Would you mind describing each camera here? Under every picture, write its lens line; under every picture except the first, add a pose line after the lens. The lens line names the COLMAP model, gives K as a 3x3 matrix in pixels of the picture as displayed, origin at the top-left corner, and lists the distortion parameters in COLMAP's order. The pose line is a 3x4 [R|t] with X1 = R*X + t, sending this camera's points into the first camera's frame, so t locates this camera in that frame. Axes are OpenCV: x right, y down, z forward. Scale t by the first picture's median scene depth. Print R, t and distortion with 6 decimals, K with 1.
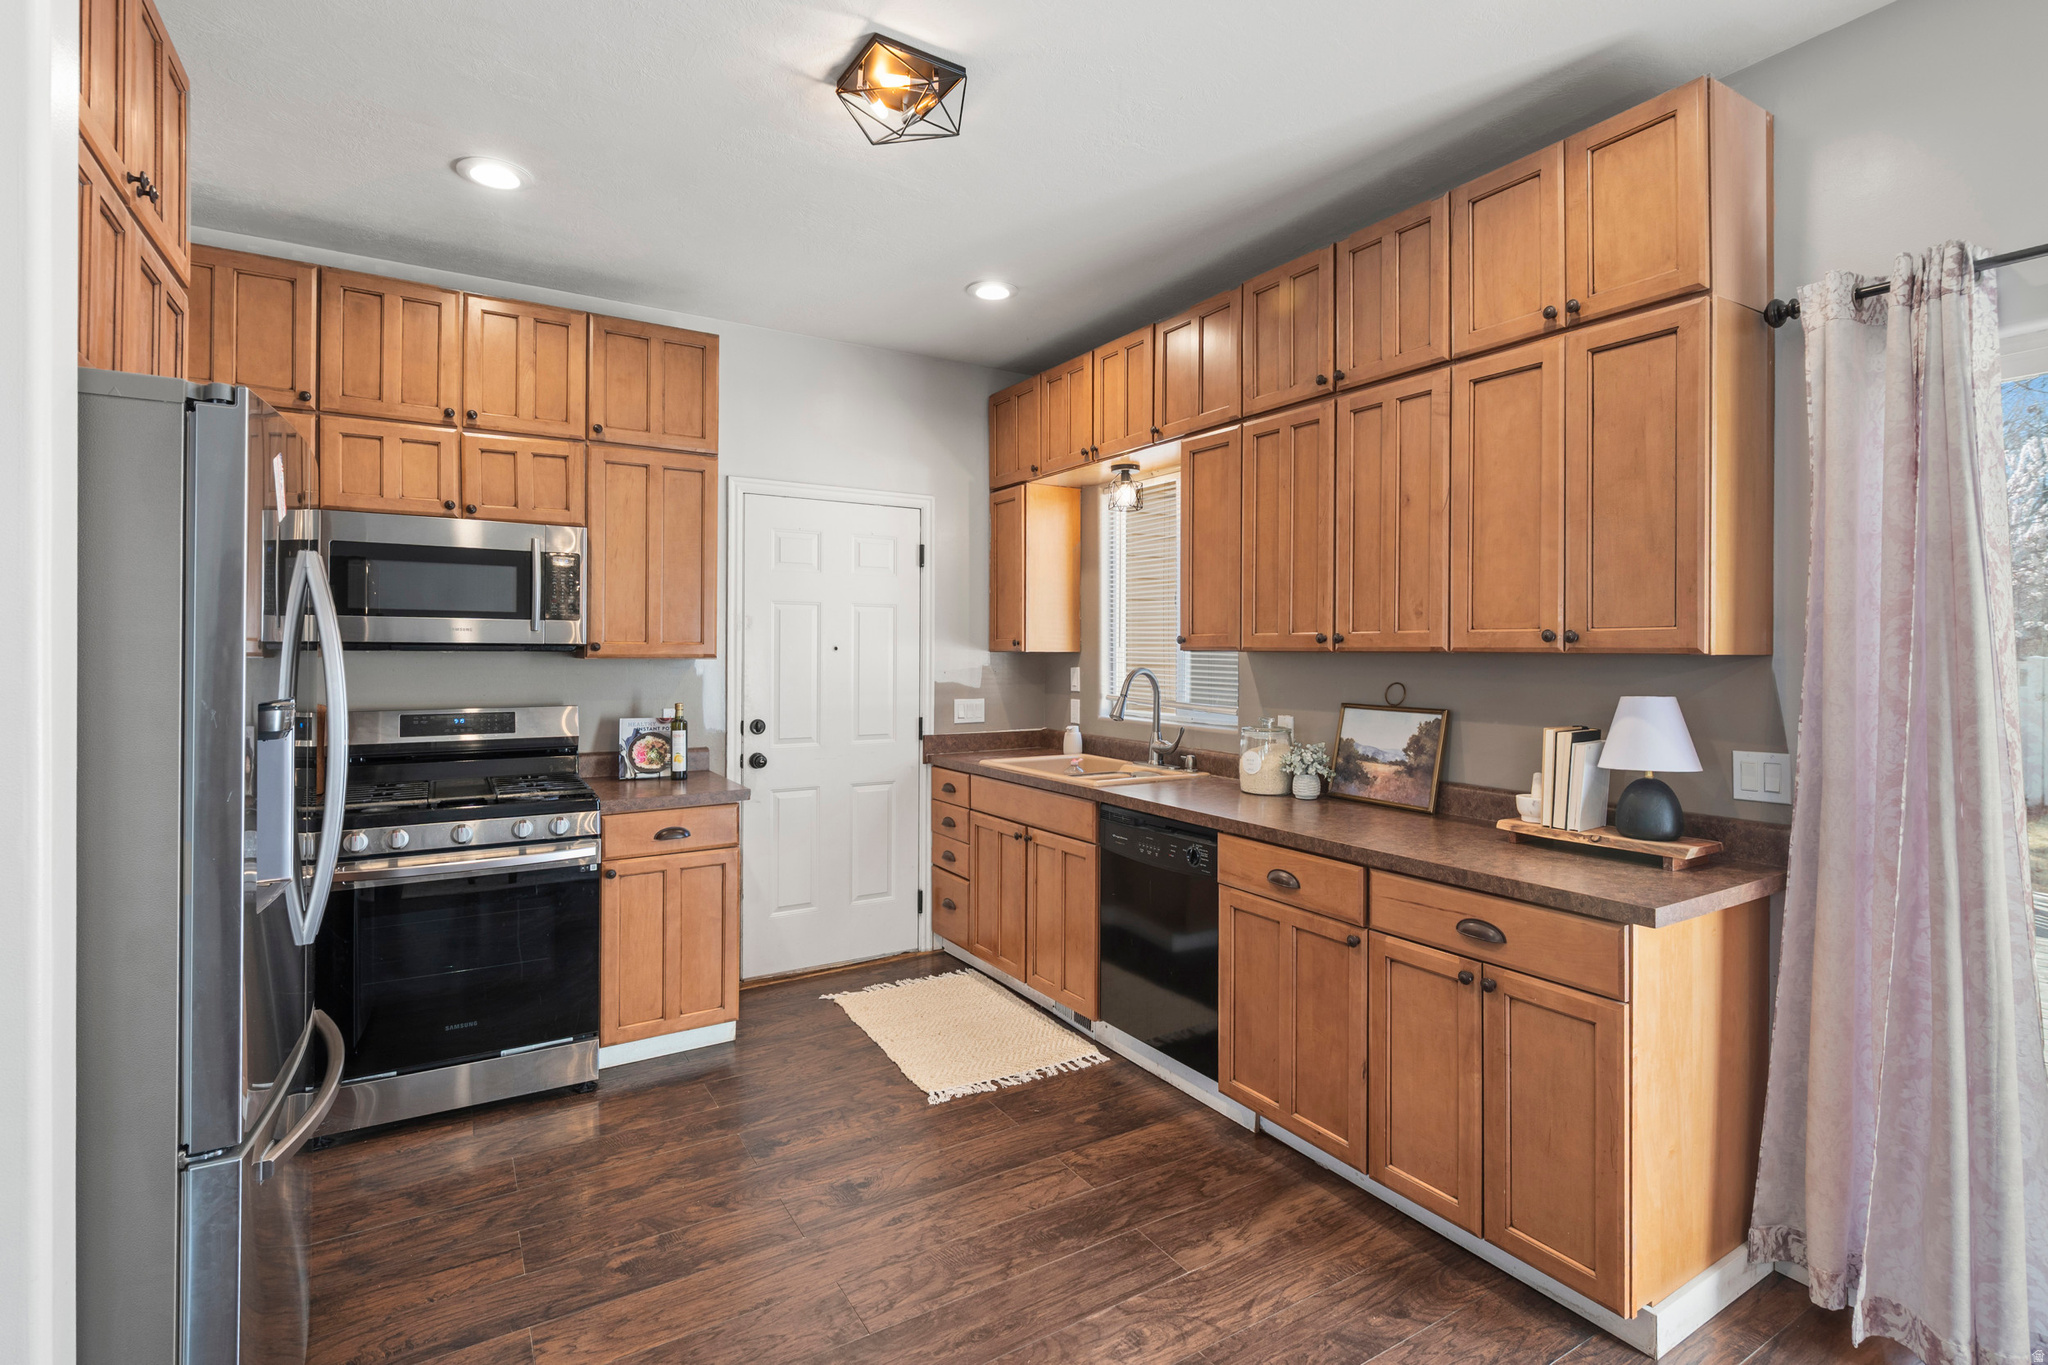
lens RADIAL K [[961.0, 0, 1048.0], [0, 961.0, 649.2], [0, 0, 1]] dist [-0.002822, -0.000642]
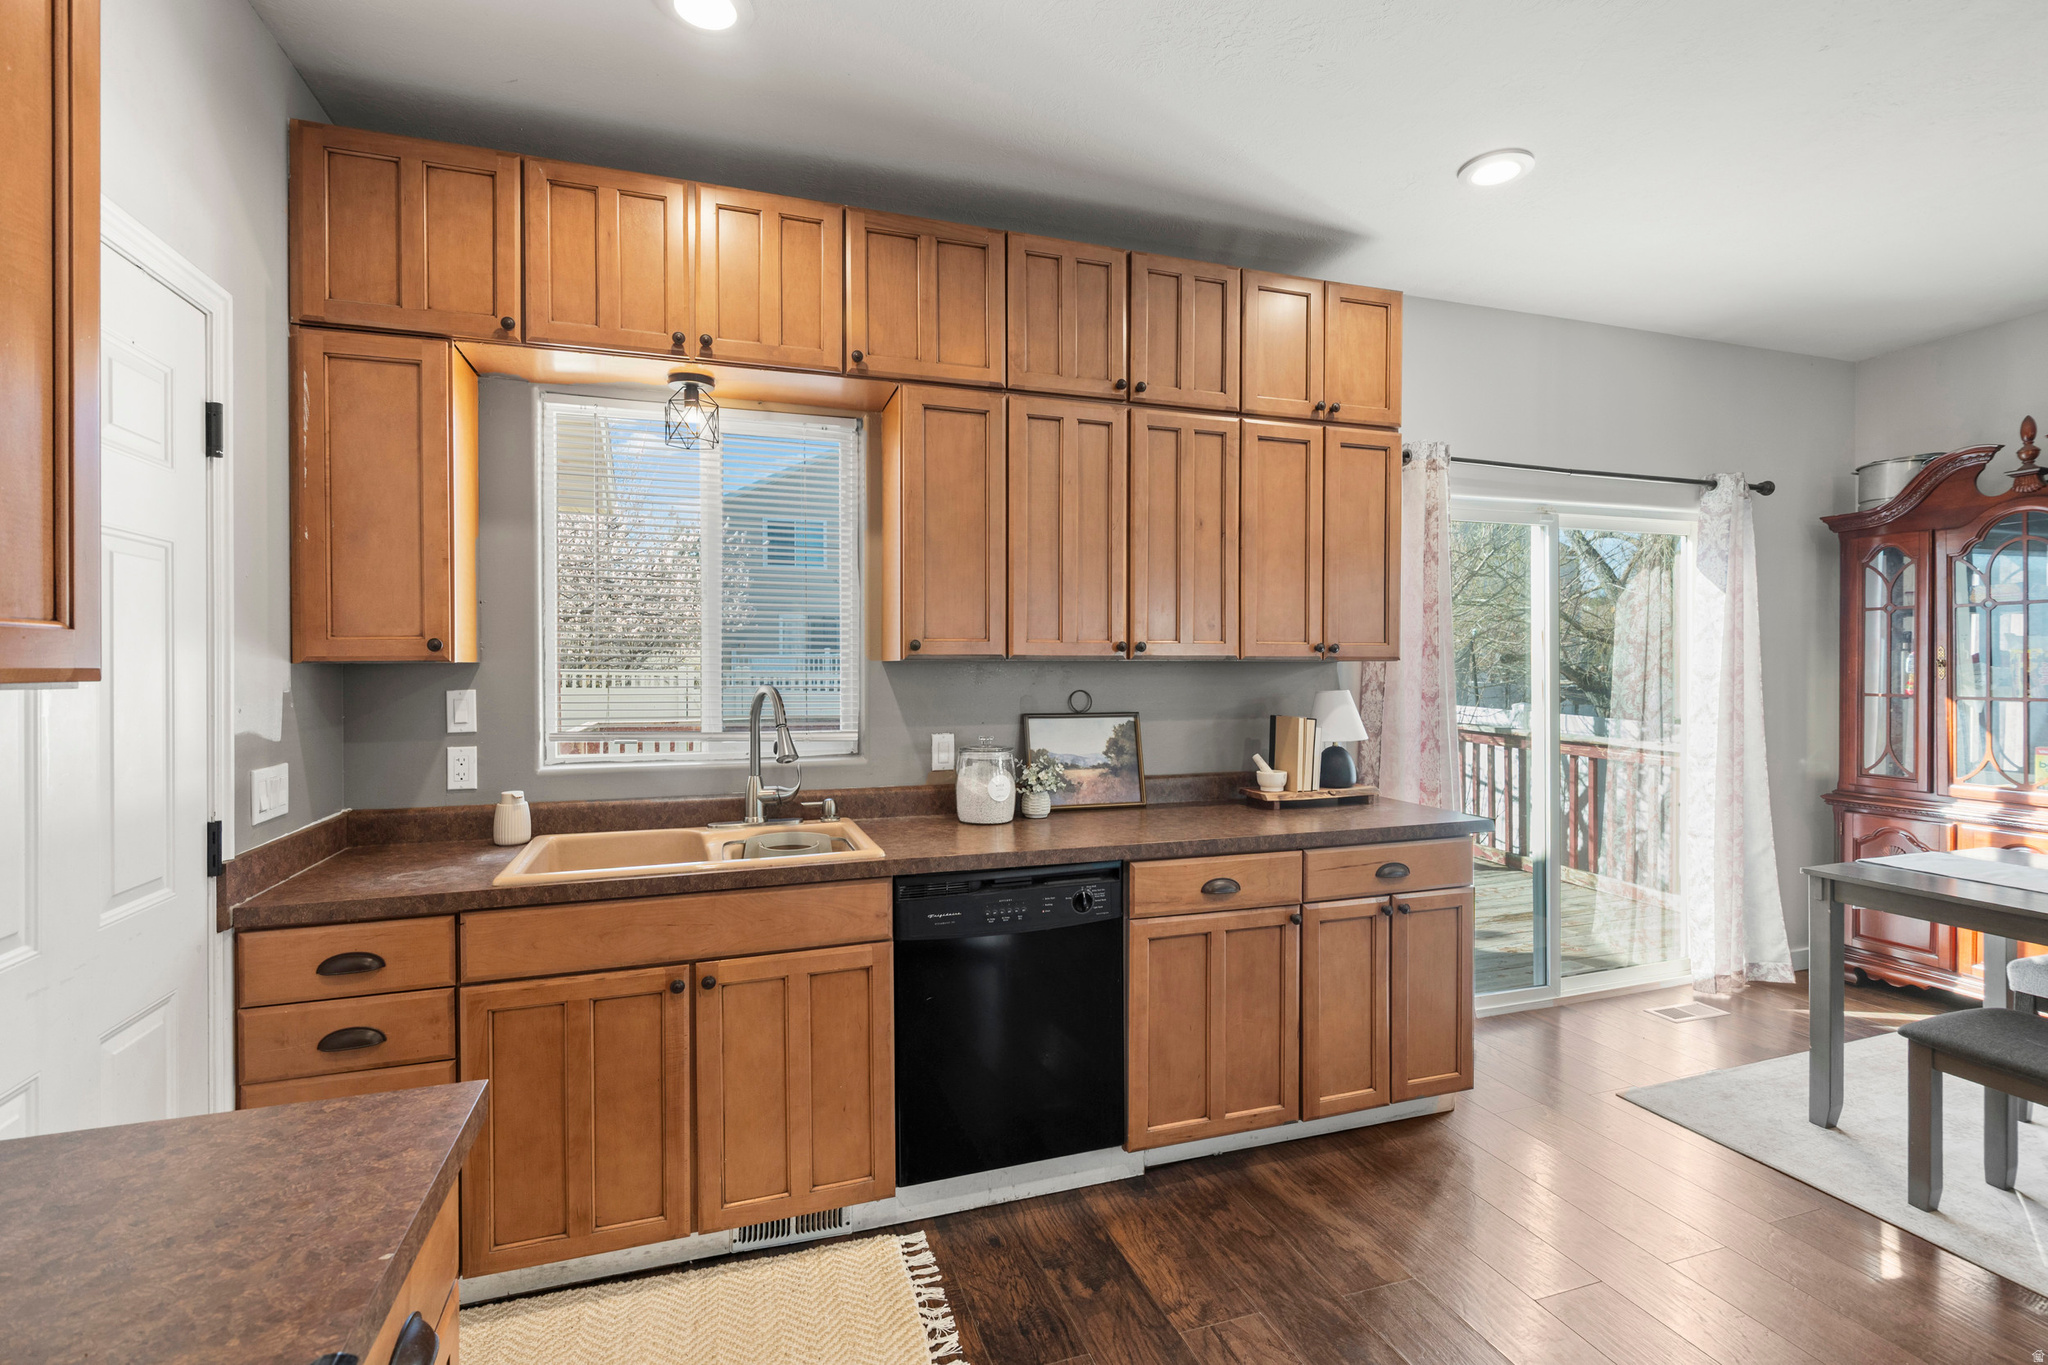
lens RADIAL K [[925.4, 0, 1017.2], [0, 925.4, 667.5], [0, 0, 1]] dist [0.000939, -0.000170]
pose [[0.245777, -0.005639, 0.969310, -0.668163], [0.002310, 0.999984, 0.005232, 0.005351], [-0.969324, 0.000954, 0.245786, 0.876515]]
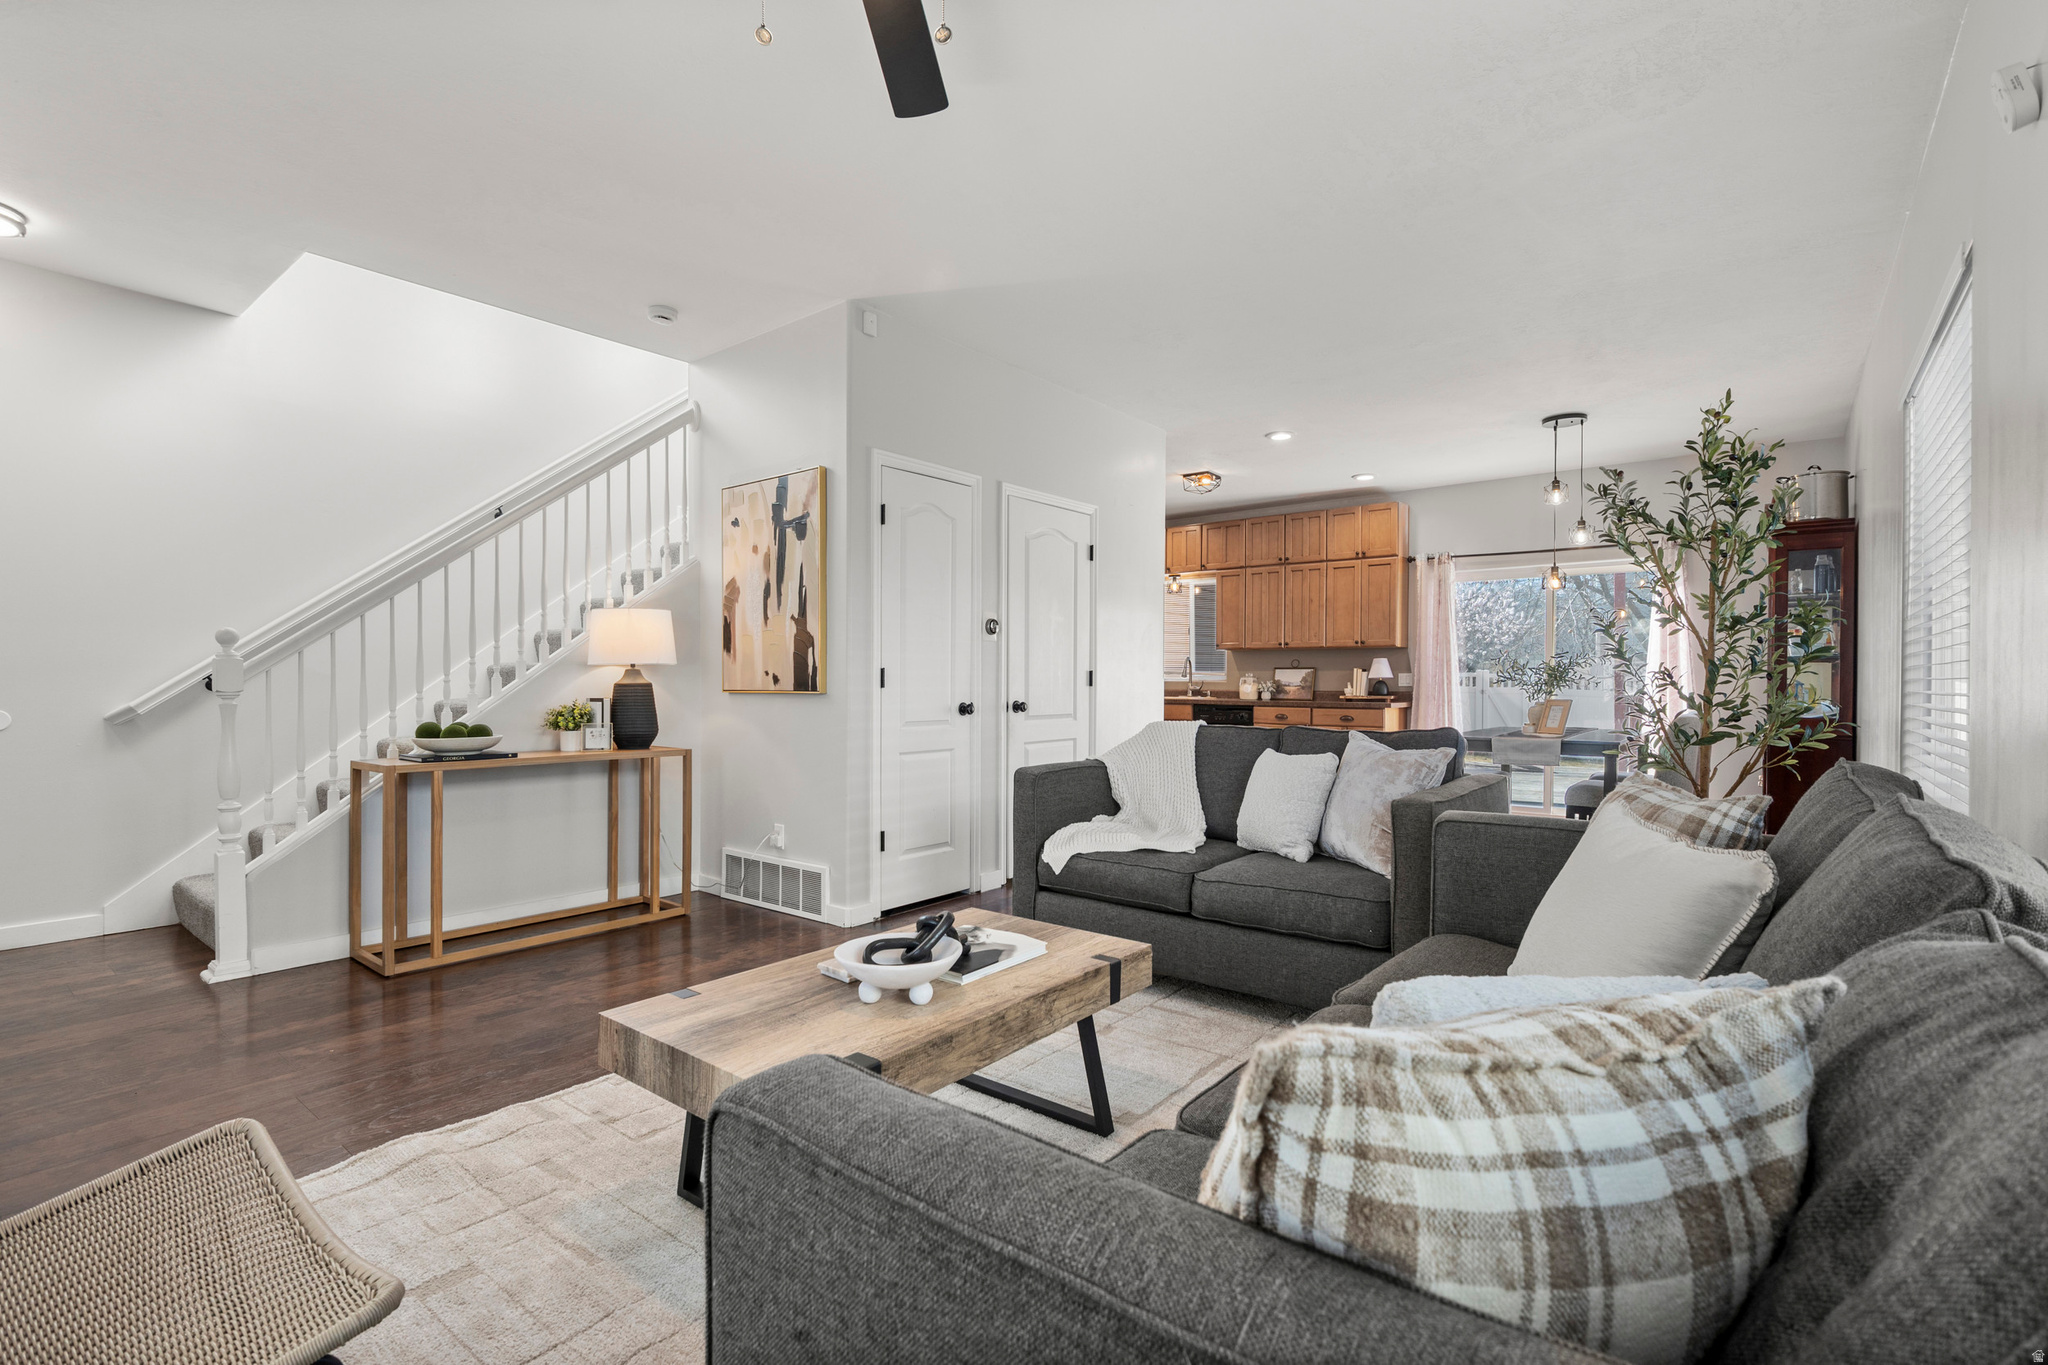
lens RADIAL K [[935.6, 0, 1017.0], [0, 935.6, 691.8], [0, 0, 1]] dist [0.003896, -0.008720]
pose [[0.950779, -0.004476, 0.309836, -1.441571], [-0.000375, 0.999878, 0.015595, 0.095433], [-0.309869, -0.014943, 0.950662, -1.580469]]
